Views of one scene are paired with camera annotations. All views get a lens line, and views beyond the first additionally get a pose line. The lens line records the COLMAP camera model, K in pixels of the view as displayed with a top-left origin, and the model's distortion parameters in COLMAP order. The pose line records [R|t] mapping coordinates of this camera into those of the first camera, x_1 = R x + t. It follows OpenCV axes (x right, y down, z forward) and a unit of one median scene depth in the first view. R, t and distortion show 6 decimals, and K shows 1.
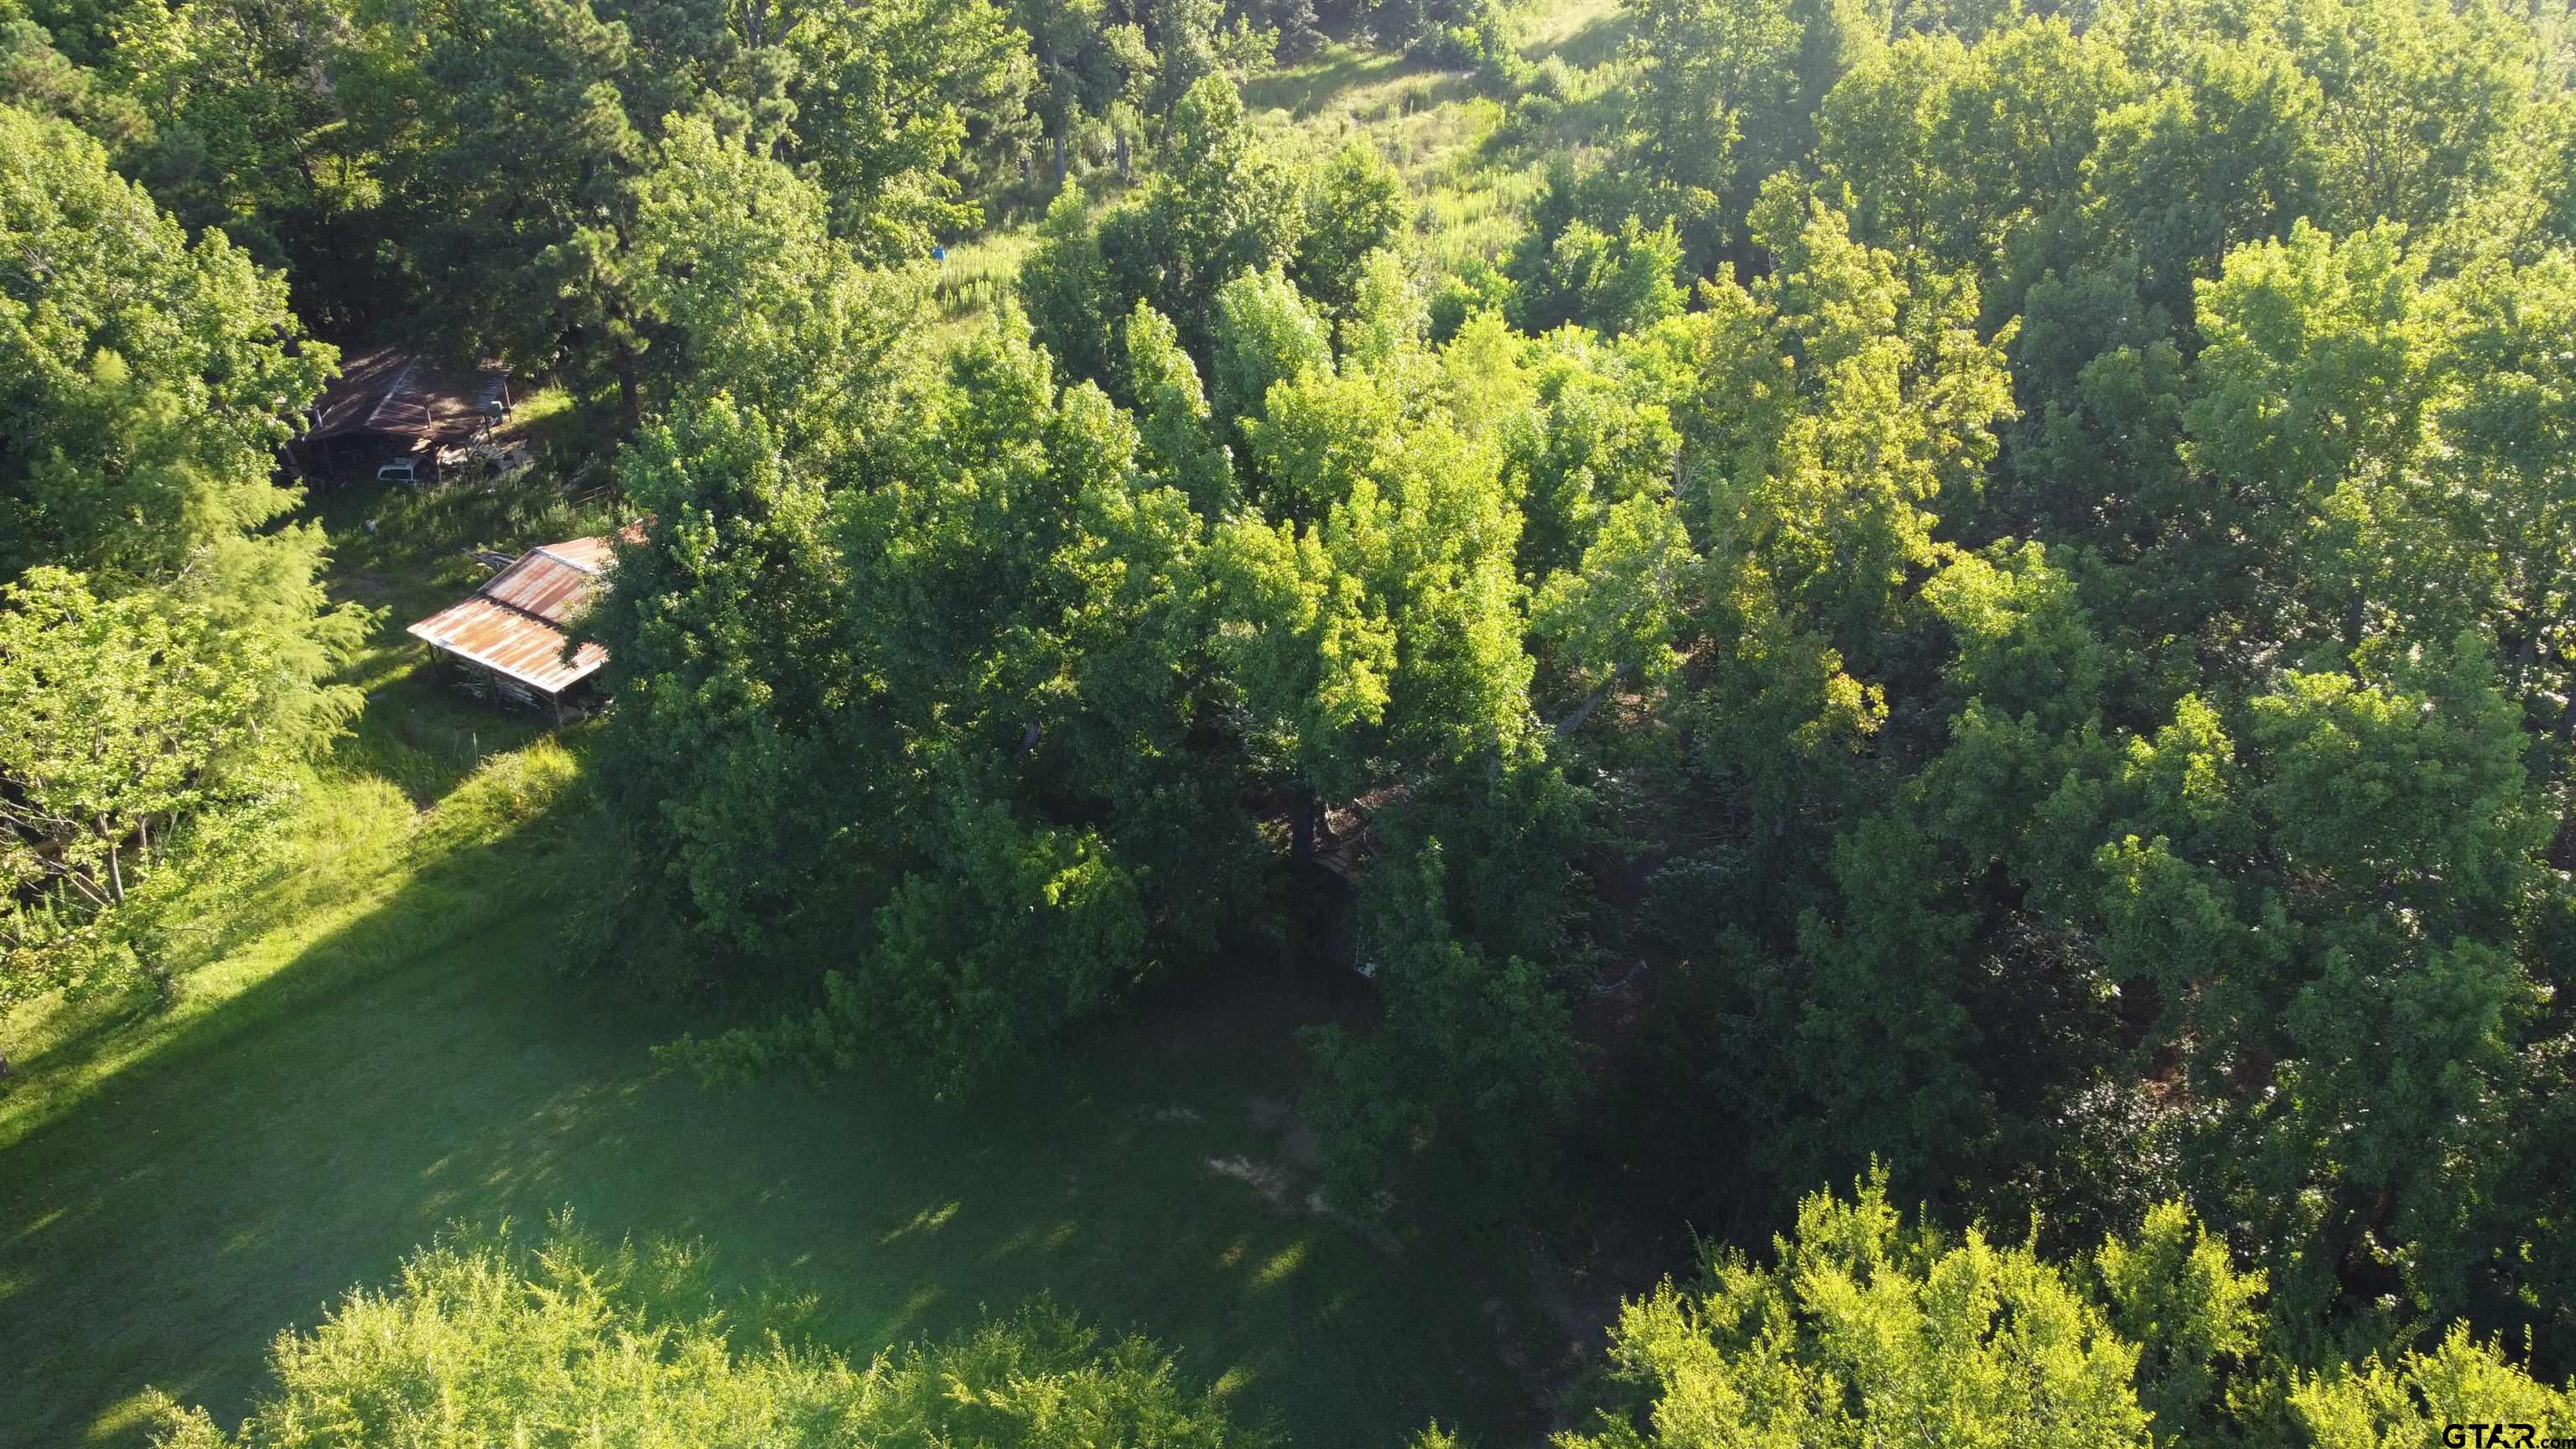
lens RADIAL K [[1966.4, 0, 1287.1], [0, 1966.4, 726.1], [0, 0, 1]] dist [0.001638, -0.004419]
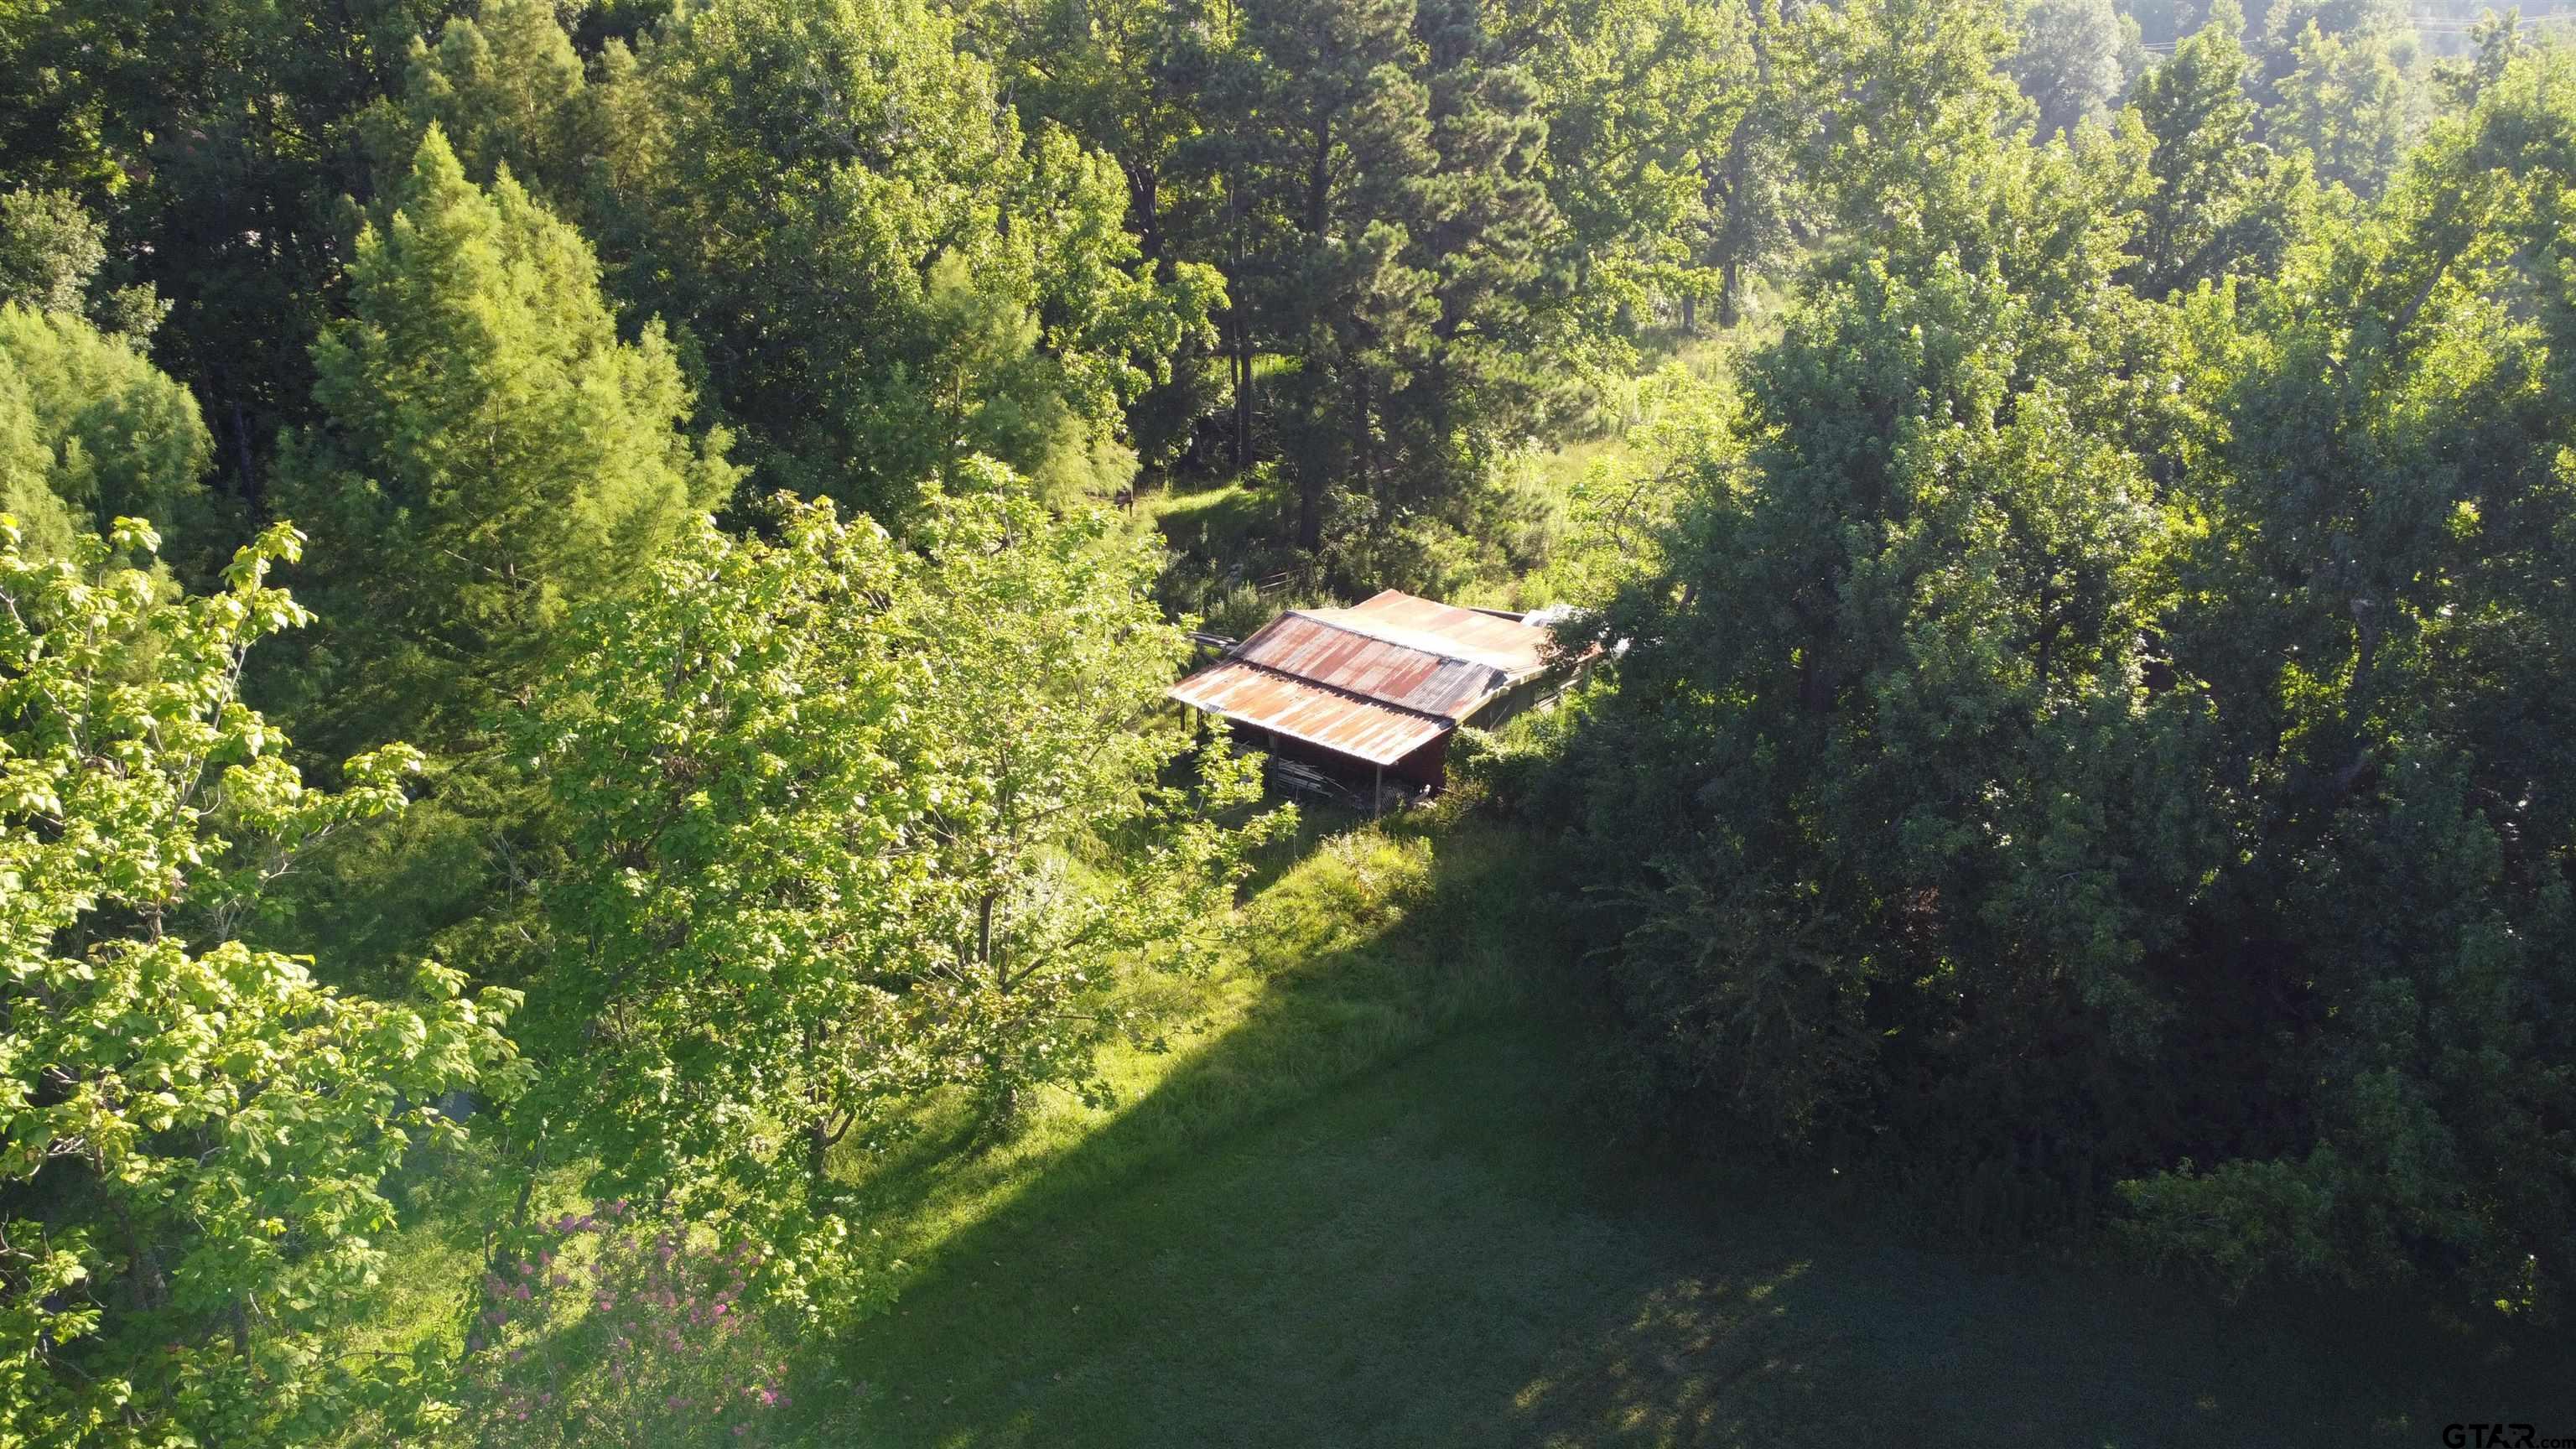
lens RADIAL K [[1966.4, 0, 1287.7], [0, 1966.4, 721.4], [0, 0, 1]] dist [0.001638, -0.004419]
pose [[0.996758, 0.029933, -0.074689, -0.365662], [-0.041874, 0.985600, -0.163829, 0.093834], [0.068710, 0.166426, 0.983657, 0.263260]]
